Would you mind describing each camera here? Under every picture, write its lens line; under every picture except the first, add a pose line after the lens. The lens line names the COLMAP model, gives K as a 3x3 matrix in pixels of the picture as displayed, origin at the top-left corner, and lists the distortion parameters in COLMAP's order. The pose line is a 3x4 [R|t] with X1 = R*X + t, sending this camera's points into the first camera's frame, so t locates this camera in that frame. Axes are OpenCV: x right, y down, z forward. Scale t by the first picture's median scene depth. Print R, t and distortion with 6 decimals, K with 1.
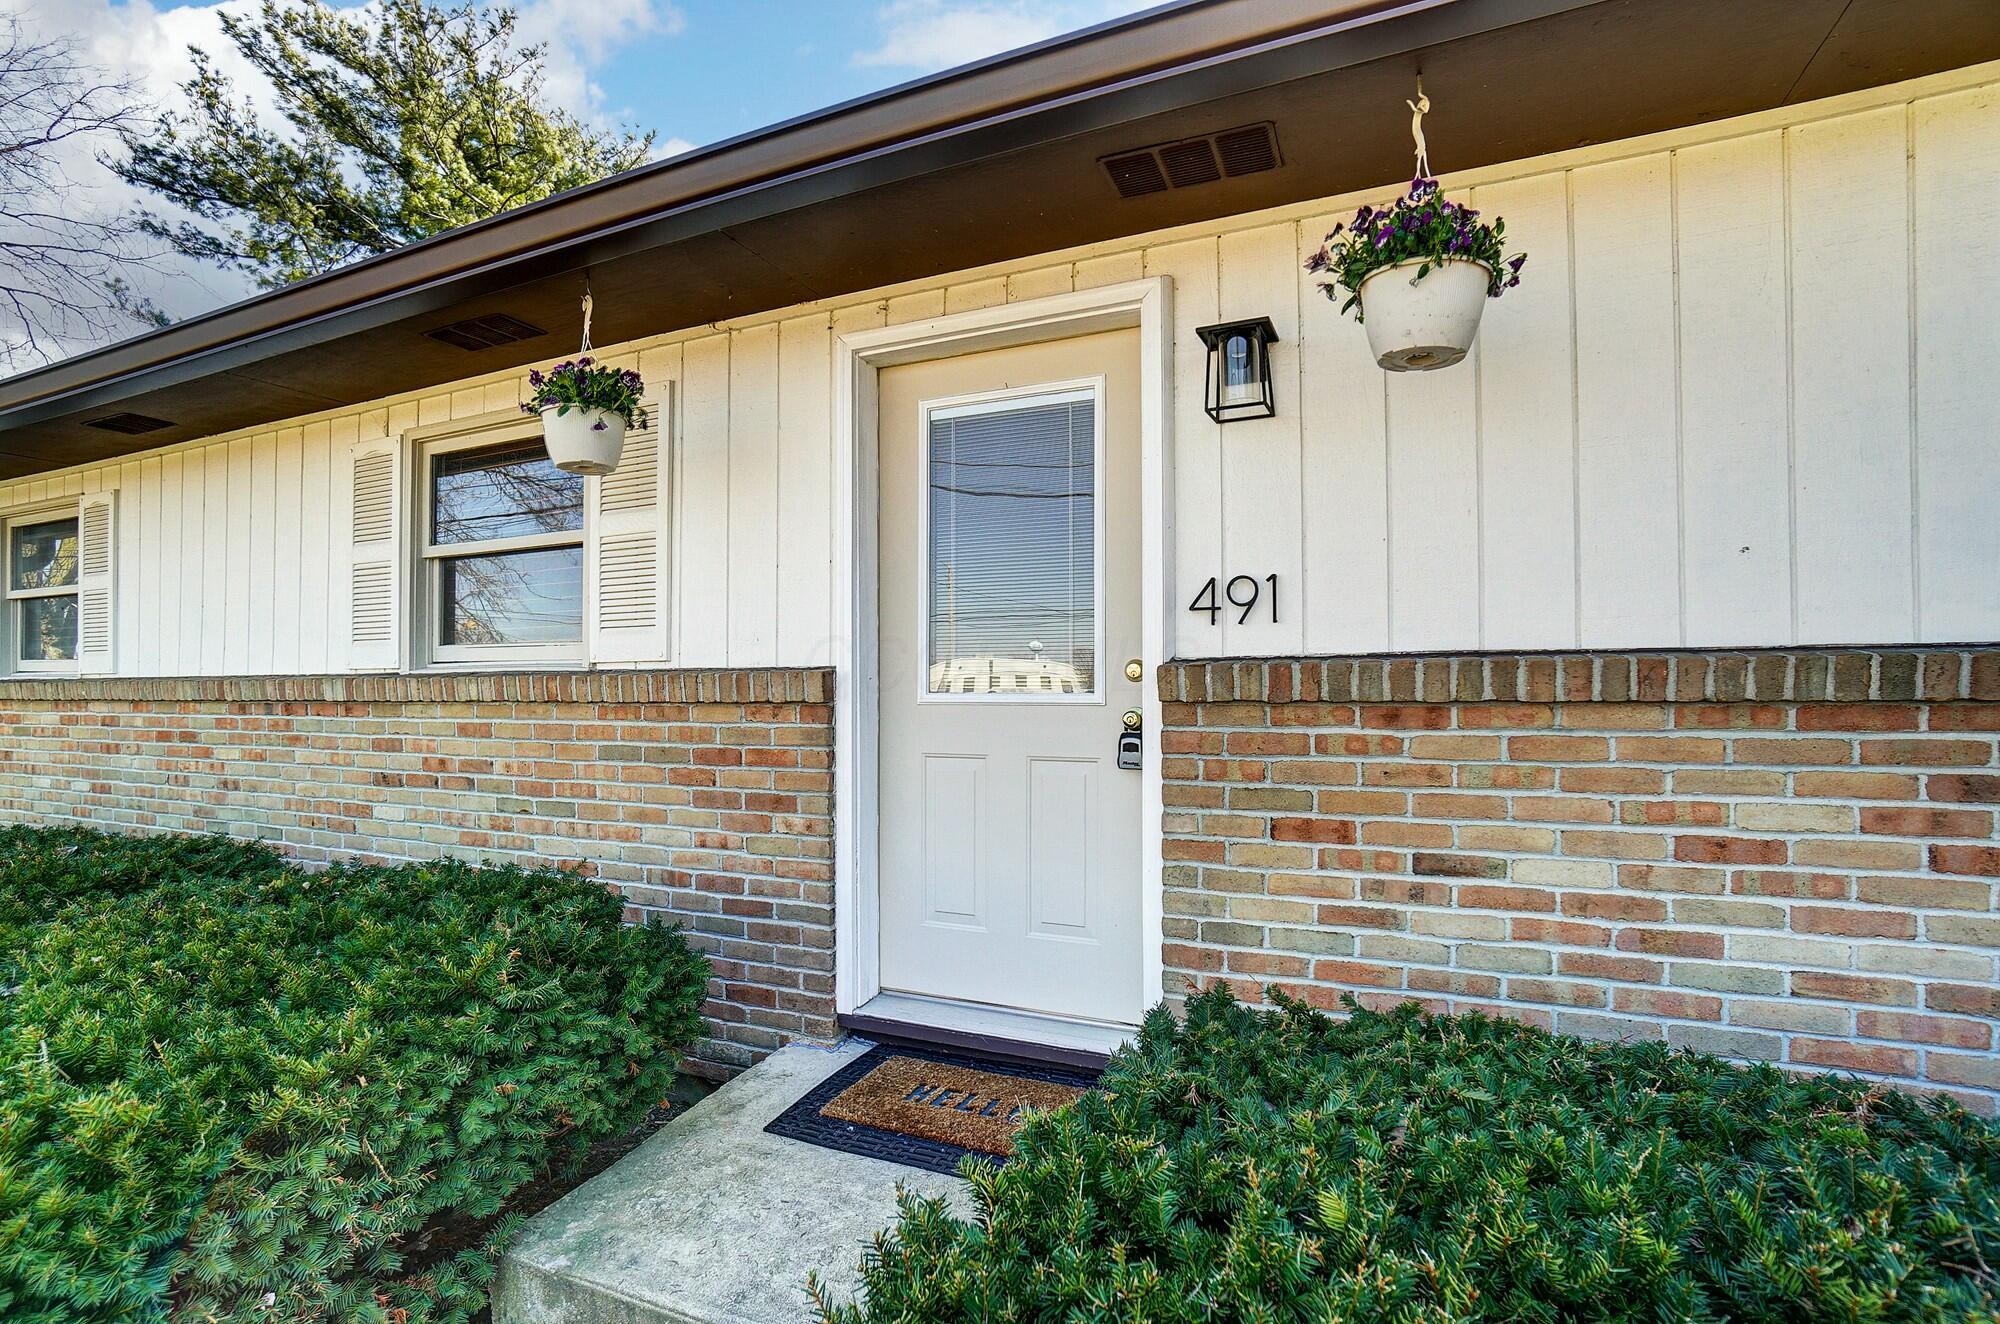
lens RADIAL K [[914.5, 0, 1005.7], [0, 914.5, 664.3], [0, 0, 1]] dist [0.002865, 0.000311]
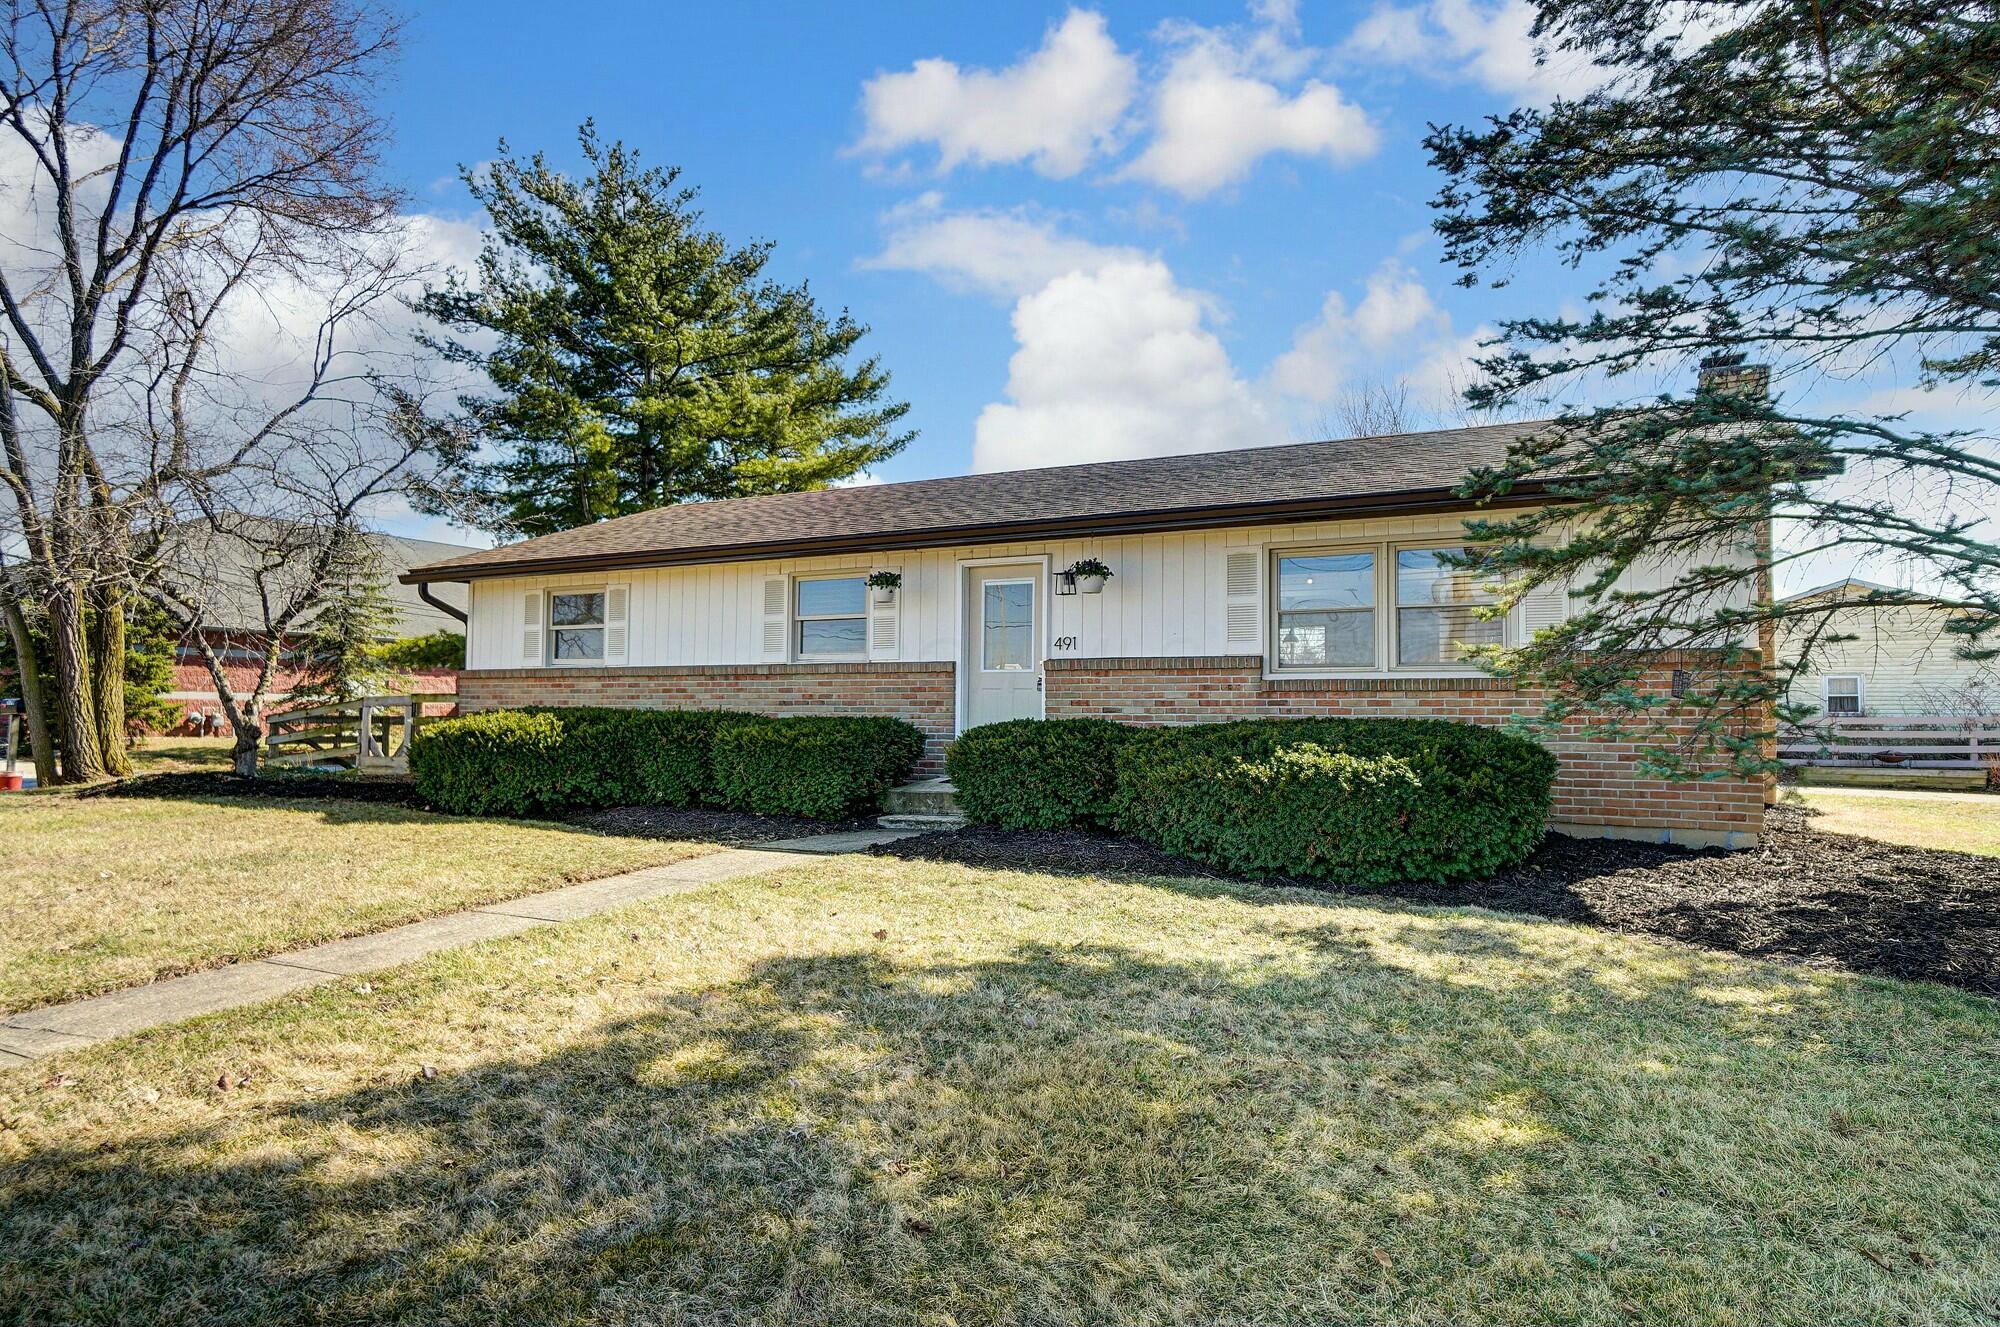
lens RADIAL K [[1210.4, 0, 999.6], [0, 1210.4, 667.3], [0, 0, 1]] dist [-0.000292, -0.000026]
pose [[0.996584, 0.003185, -0.082524, 0.287103], [-0.003045, 0.999994, 0.001816, 0.013087], [0.082529, -0.001559, 0.996587, -2.874949]]
